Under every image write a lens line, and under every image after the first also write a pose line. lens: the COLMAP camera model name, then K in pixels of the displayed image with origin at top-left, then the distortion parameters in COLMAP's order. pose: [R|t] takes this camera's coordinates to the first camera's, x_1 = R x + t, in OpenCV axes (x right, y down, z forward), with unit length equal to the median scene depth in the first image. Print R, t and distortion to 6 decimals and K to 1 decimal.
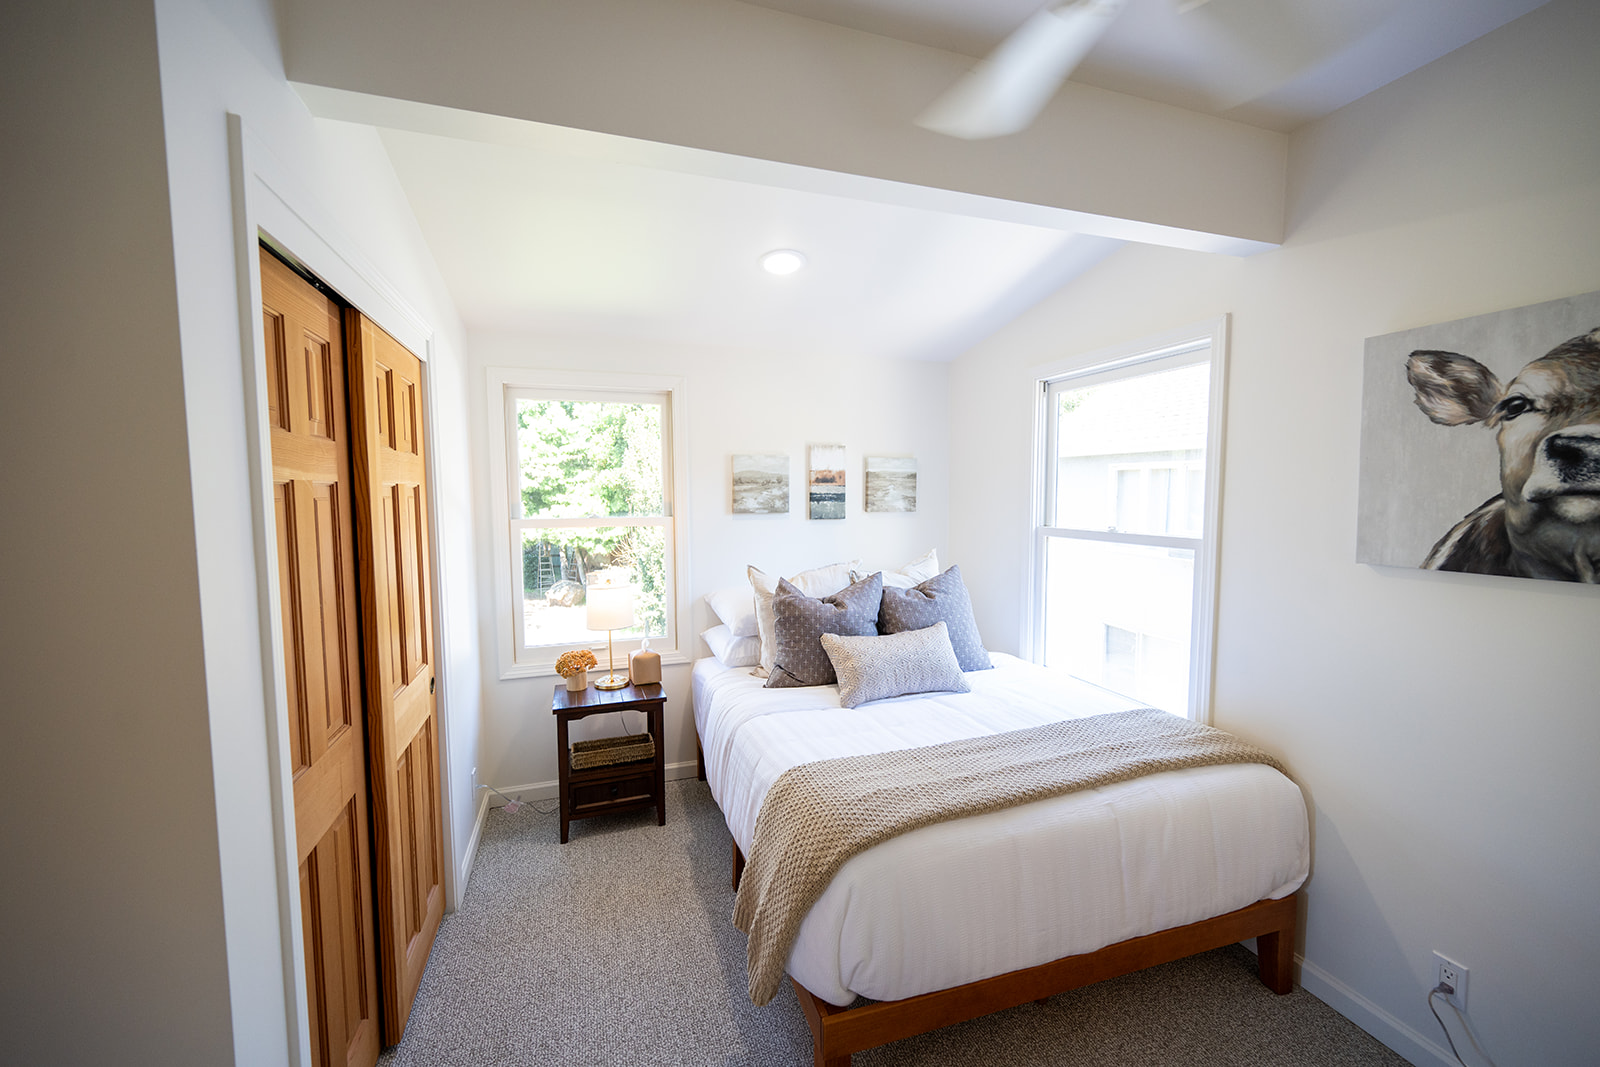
lens RADIAL K [[627.5, 0, 817.2], [0, 627.5, 538.8], [0, 0, 1]] dist [-0.000715, 0.000614]
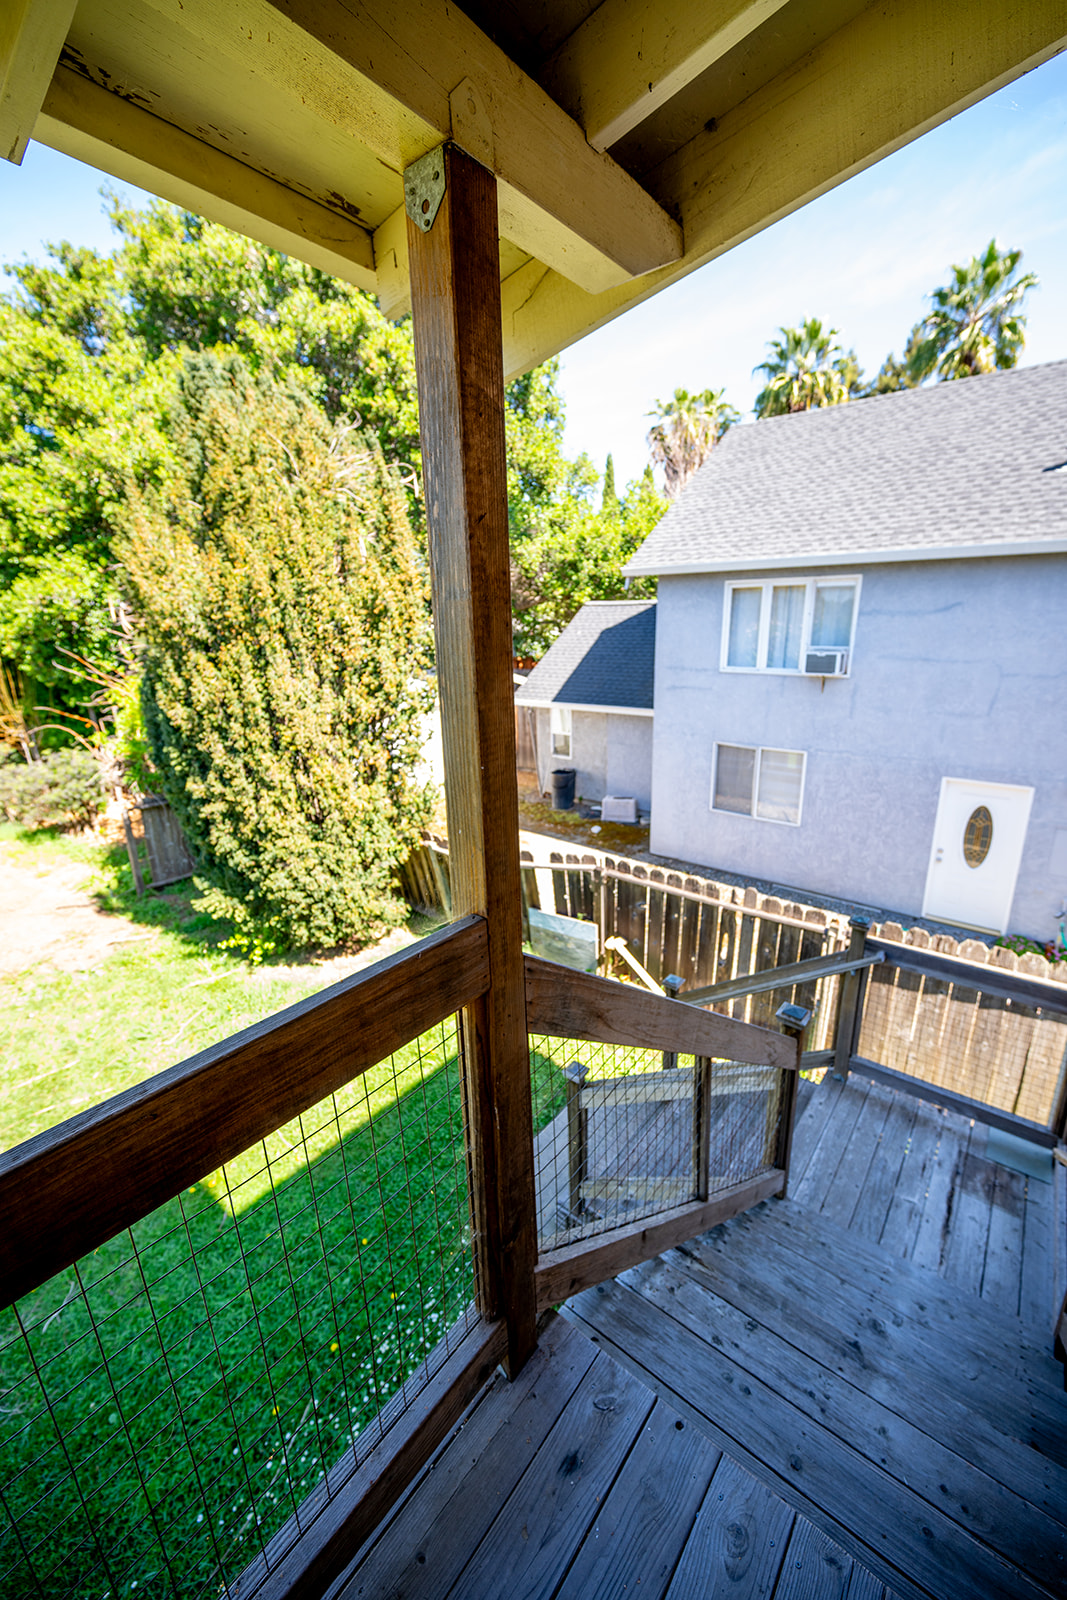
lens RADIAL K [[627.5, 0, 540.5], [0, 627.5, 798.2], [0, 0, 1]] dist [-0.000715, 0.000614]
pose [[0.844173, -0.156905, 0.512594, -1.333384], [0.053985, 0.976228, 0.209916, -0.041152], [-0.533345, -0.149533, 0.832576, 1.171520]]
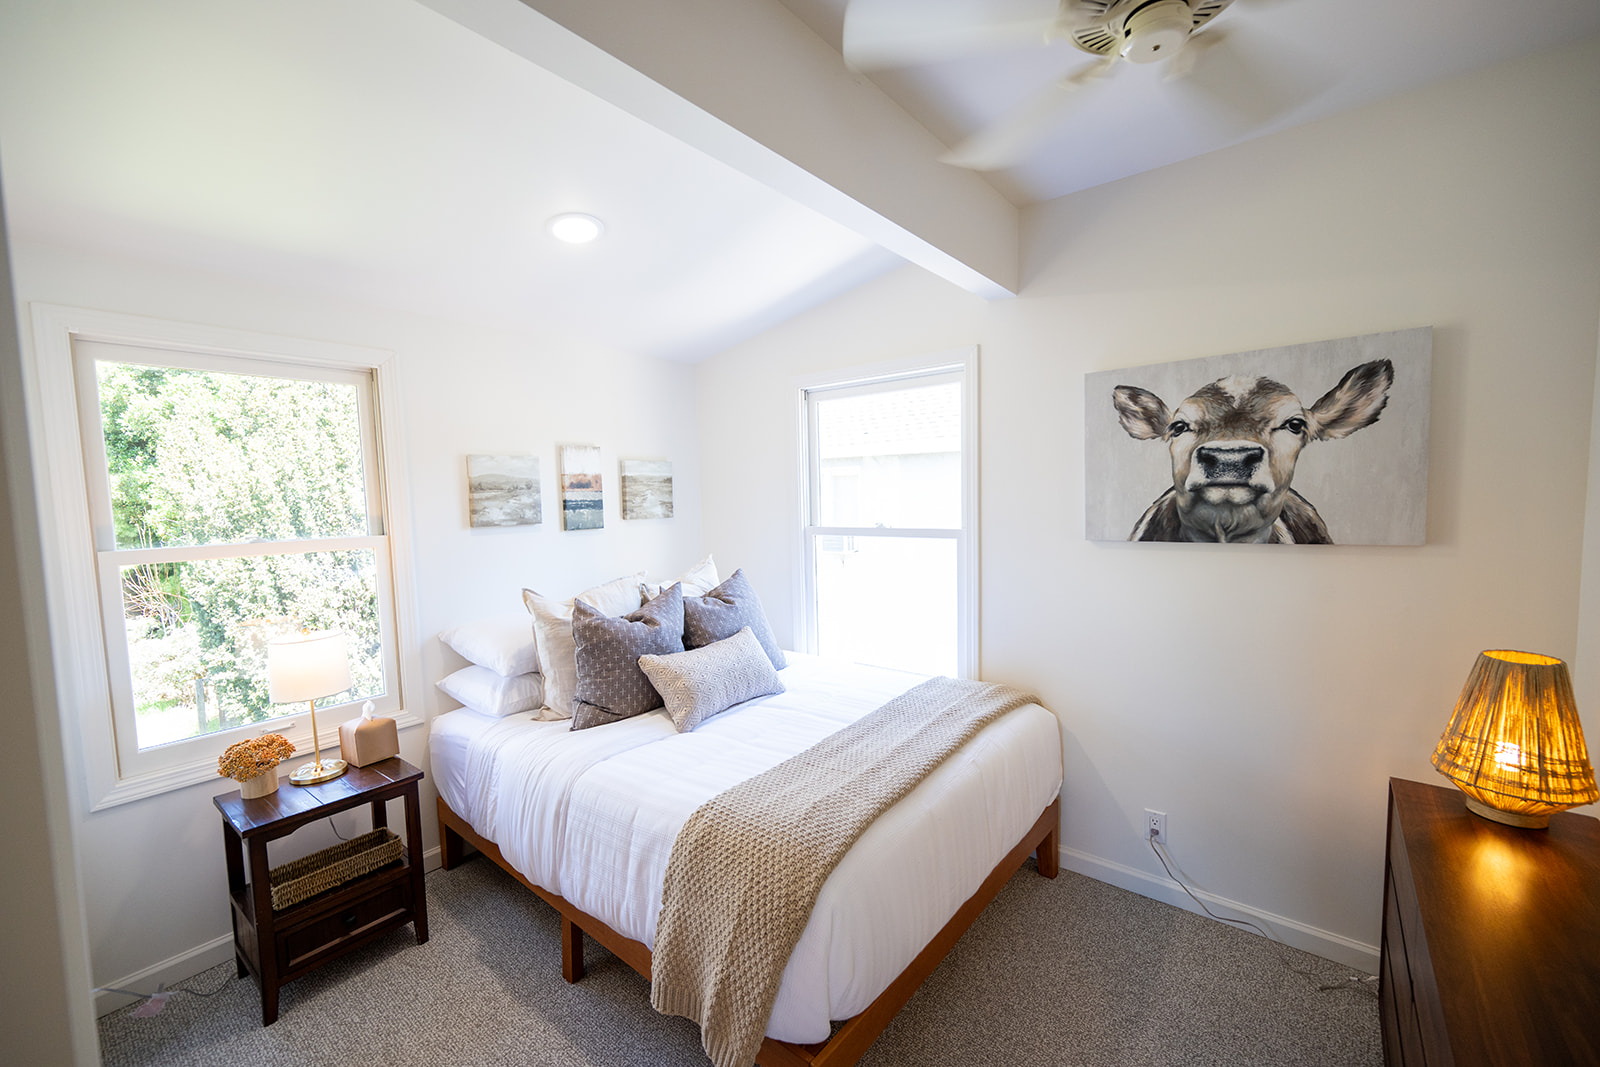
lens RADIAL K [[627.5, 0, 802.2], [0, 627.5, 542.8], [0, 0, 1]] dist [-0.000715, 0.000614]
pose [[0.850415, -0.057671, 0.522942, -0.282395], [0.060767, 0.998089, 0.011251, -0.005976], [-0.522591, 0.022210, 0.852294, 0.131872]]
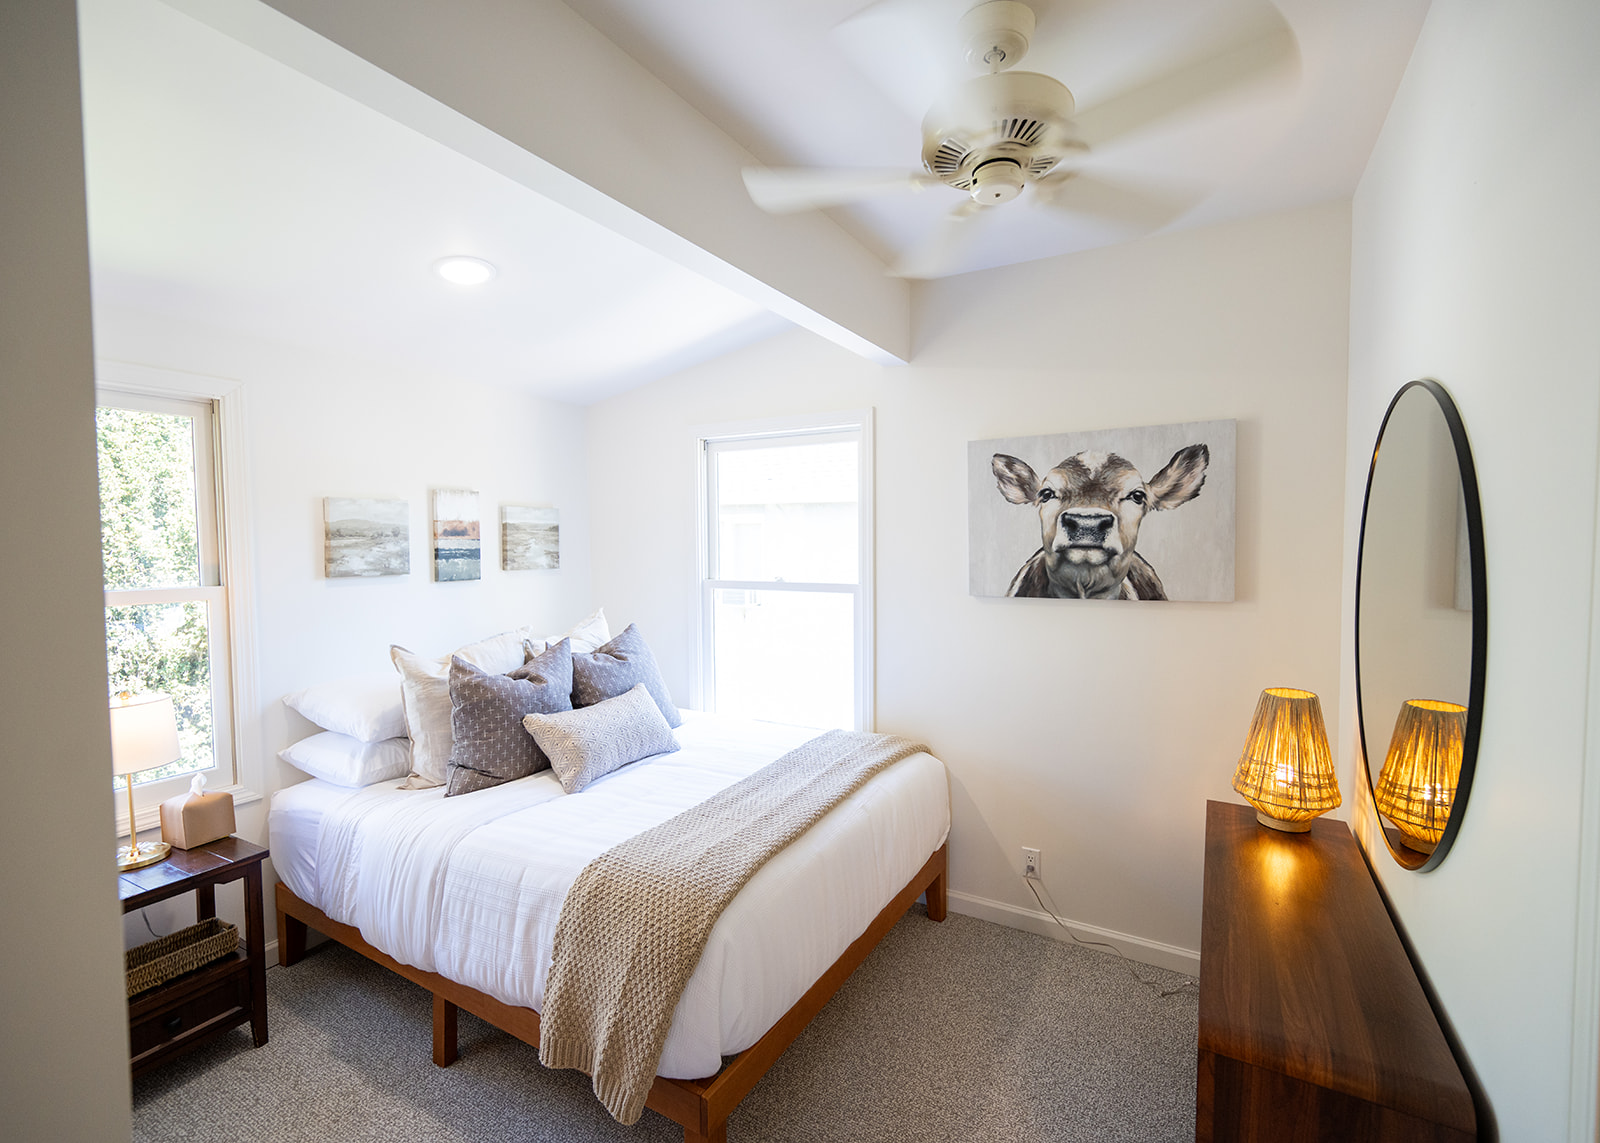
lens RADIAL K [[691.8, 0, 823.7], [0, 691.8, 571.0], [0, 0, 1]] dist [0.002101, -0.000985]
pose [[0.745339, -0.030505, 0.665988, -0.344782], [0.052753, 0.998519, -0.013302, -0.011023], [-0.664596, 0.045048, 0.745844, 0.028731]]
